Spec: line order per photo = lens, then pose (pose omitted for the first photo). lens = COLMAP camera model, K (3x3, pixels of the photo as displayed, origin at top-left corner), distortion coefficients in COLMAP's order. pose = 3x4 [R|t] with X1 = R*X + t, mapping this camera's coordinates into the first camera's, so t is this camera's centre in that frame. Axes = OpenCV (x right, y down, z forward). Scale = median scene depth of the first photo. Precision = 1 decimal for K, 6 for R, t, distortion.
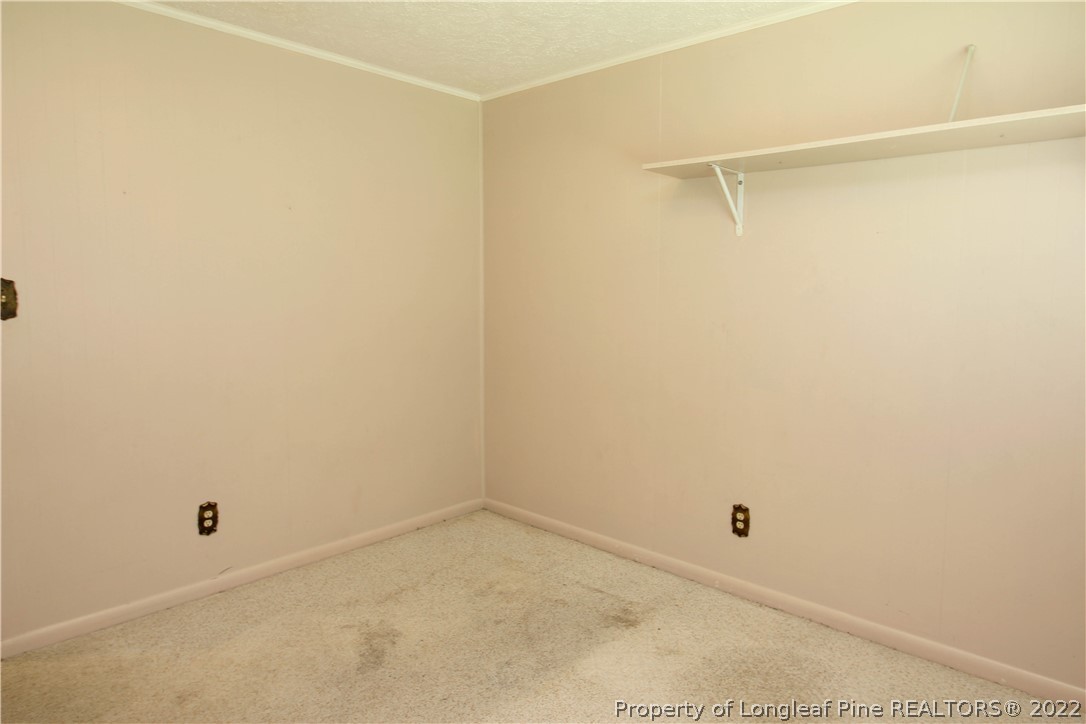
lens RADIAL K [[685.0, 0, 537.1], [0, 685.0, 363.8], [0, 0, 1]] dist [0.007946, -0.004028]
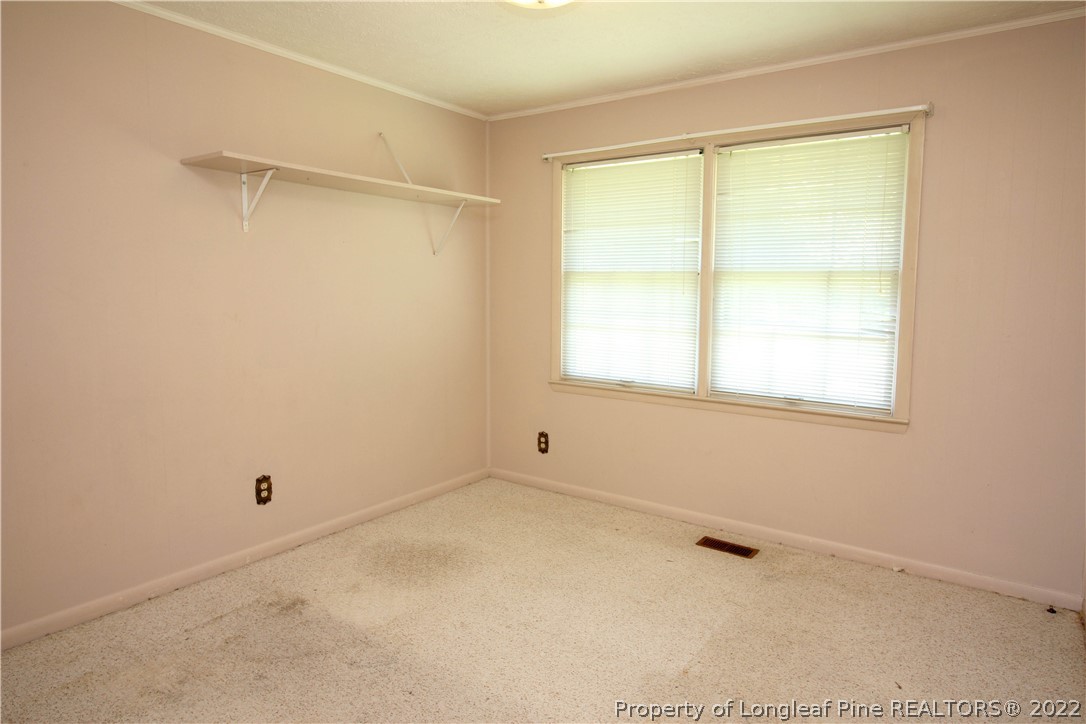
lens RADIAL K [[685.0, 0, 537.9], [0, 685.0, 360.4], [0, 0, 1]] dist [0.007946, -0.004028]
pose [[-0.134112, -0.121227, 0.983523, -0.888048], [0.103975, 0.985290, 0.135622, -0.087944], [-0.985496, 0.120451, -0.119534, 0.716128]]
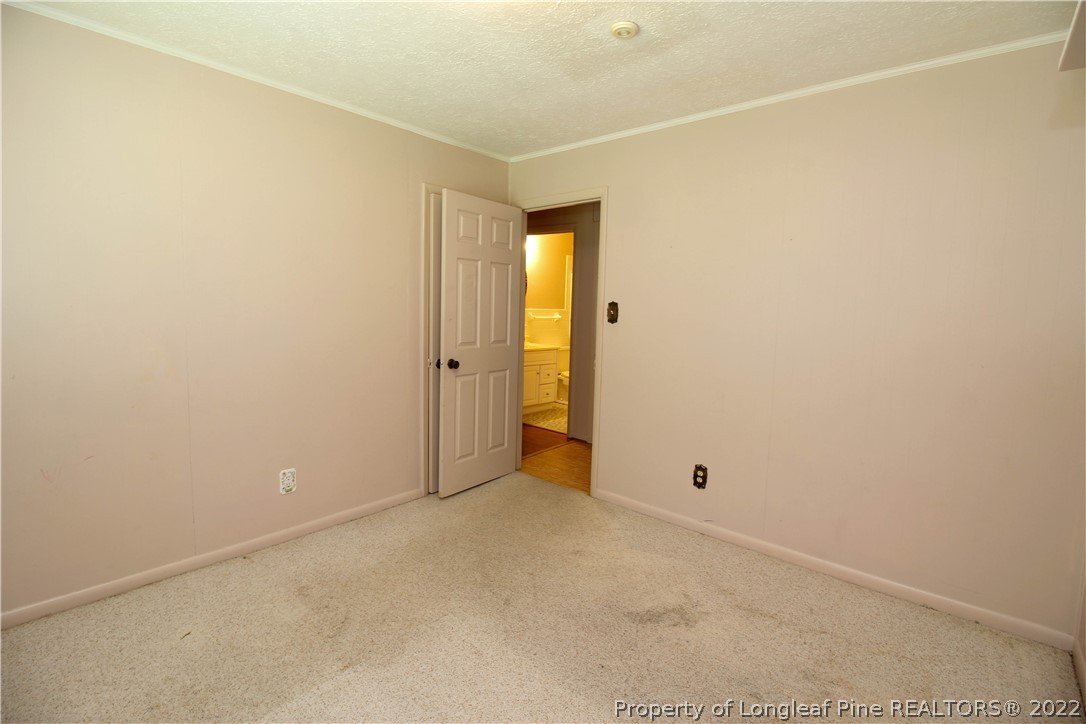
lens RADIAL K [[499.0, 0, 541.8], [0, 499.0, 359.1], [0, 0, 1]] dist [-0.000083, -0.000578]
pose [[0.036472, 0.102992, -0.994013, 0.512102], [-0.140149, 0.985372, 0.096954, -0.063400], [0.989458, 0.135774, 0.050373, 0.644451]]
